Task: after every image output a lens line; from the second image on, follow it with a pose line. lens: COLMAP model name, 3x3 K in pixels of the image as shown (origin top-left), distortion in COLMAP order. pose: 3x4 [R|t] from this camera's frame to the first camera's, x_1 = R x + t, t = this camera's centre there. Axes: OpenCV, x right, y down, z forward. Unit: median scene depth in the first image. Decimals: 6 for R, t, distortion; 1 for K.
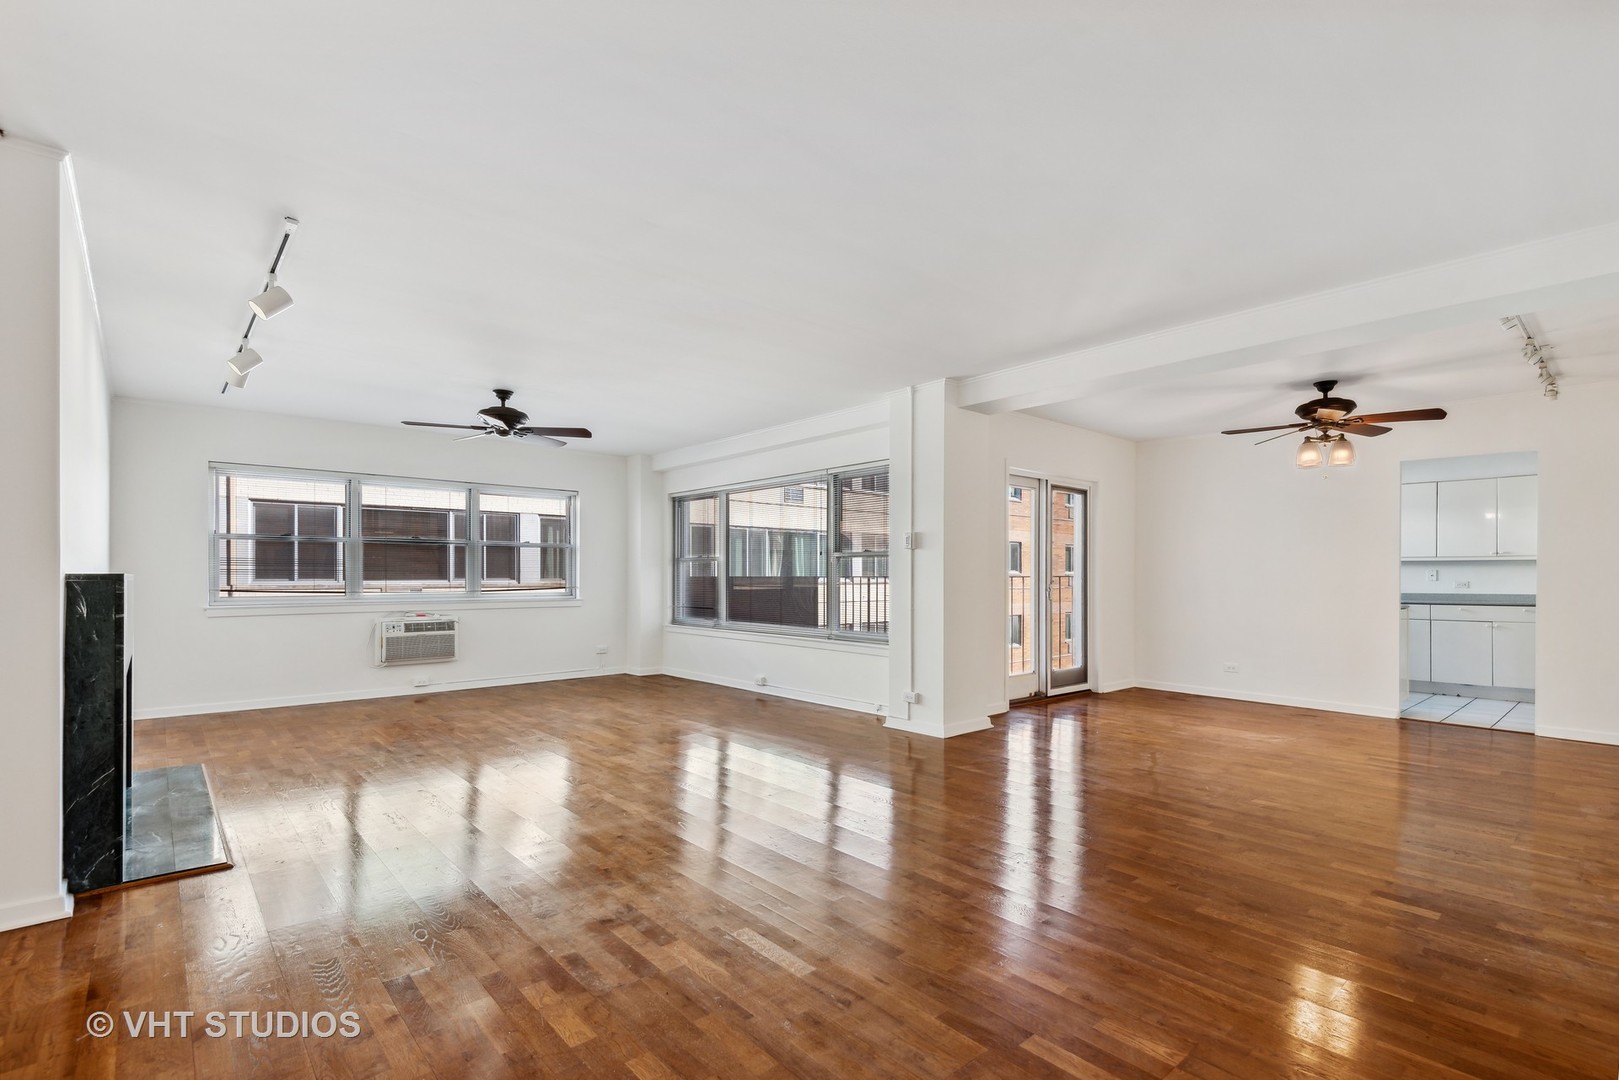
lens RADIAL K [[744.3, 0, 815.3], [0, 744.3, 579.8], [0, 0, 1]] dist [0.033645, -0.021521]
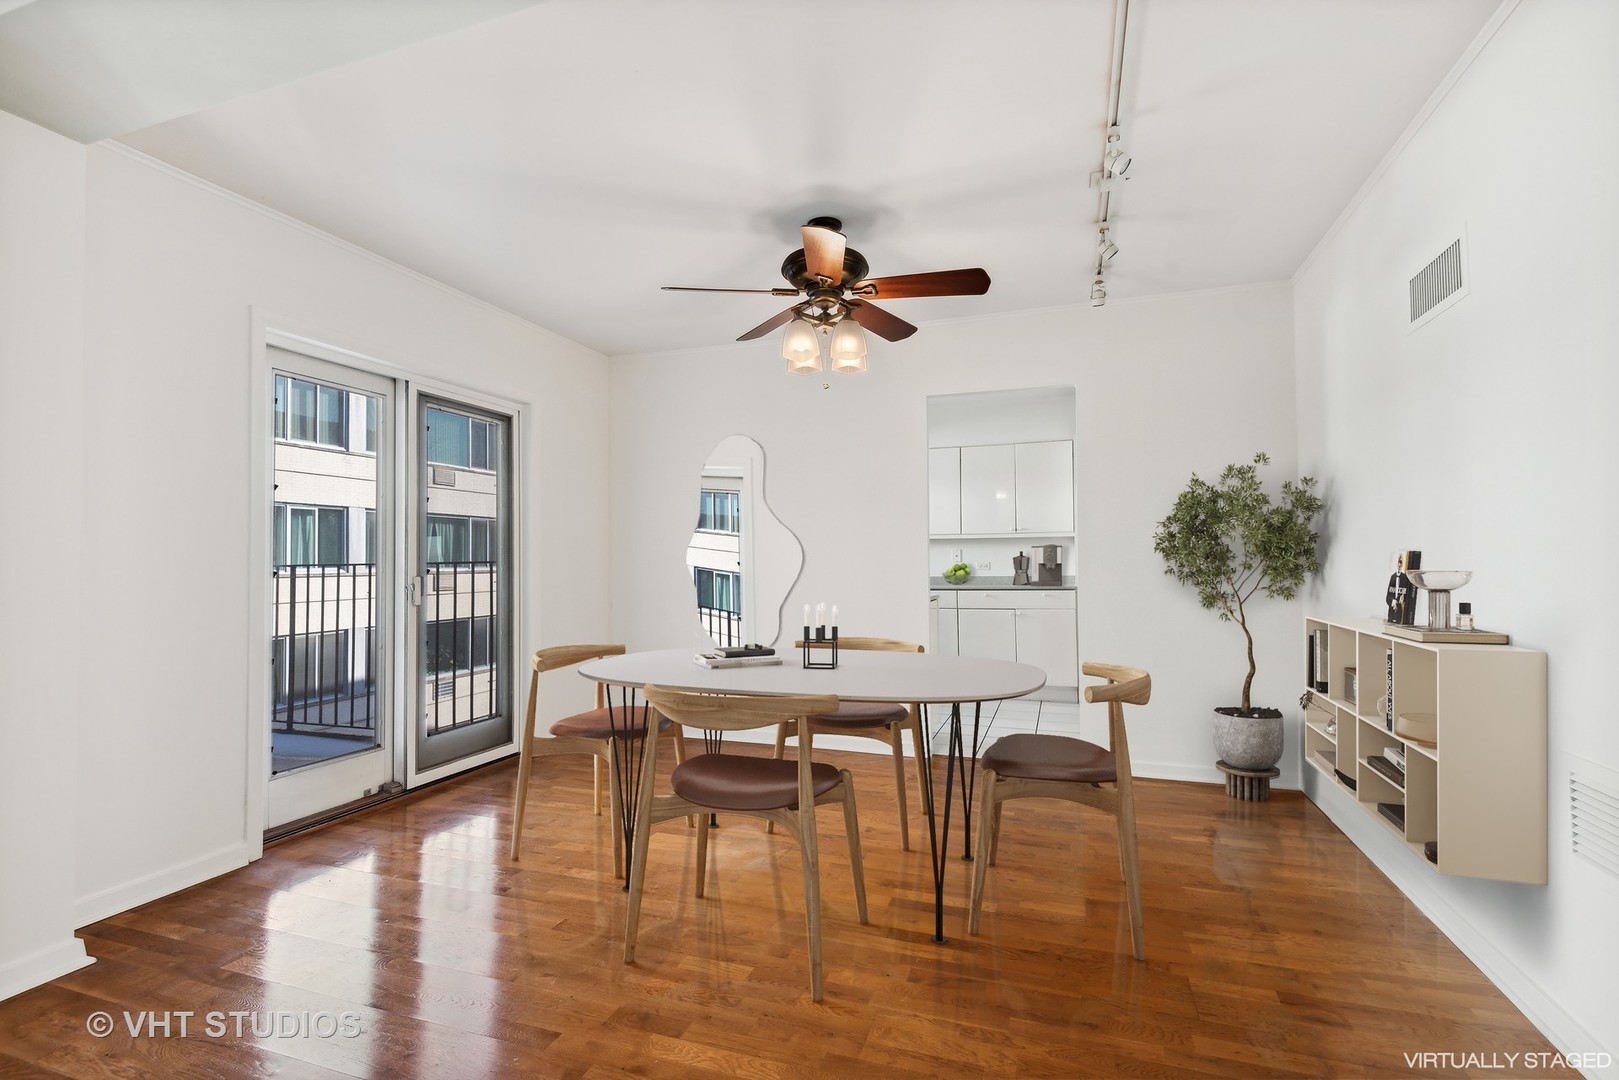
lens RADIAL K [[757.5, 0, 810.4], [0, 757.5, 569.0], [0, 0, 1]] dist [0.037524, 0.000227]
pose [[0.873962, -0.016128, 0.485726, 0.231393], [0.014528, 0.999870, 0.007059, 0.000593], [-0.485777, 0.000887, 0.874082, 0.301027]]
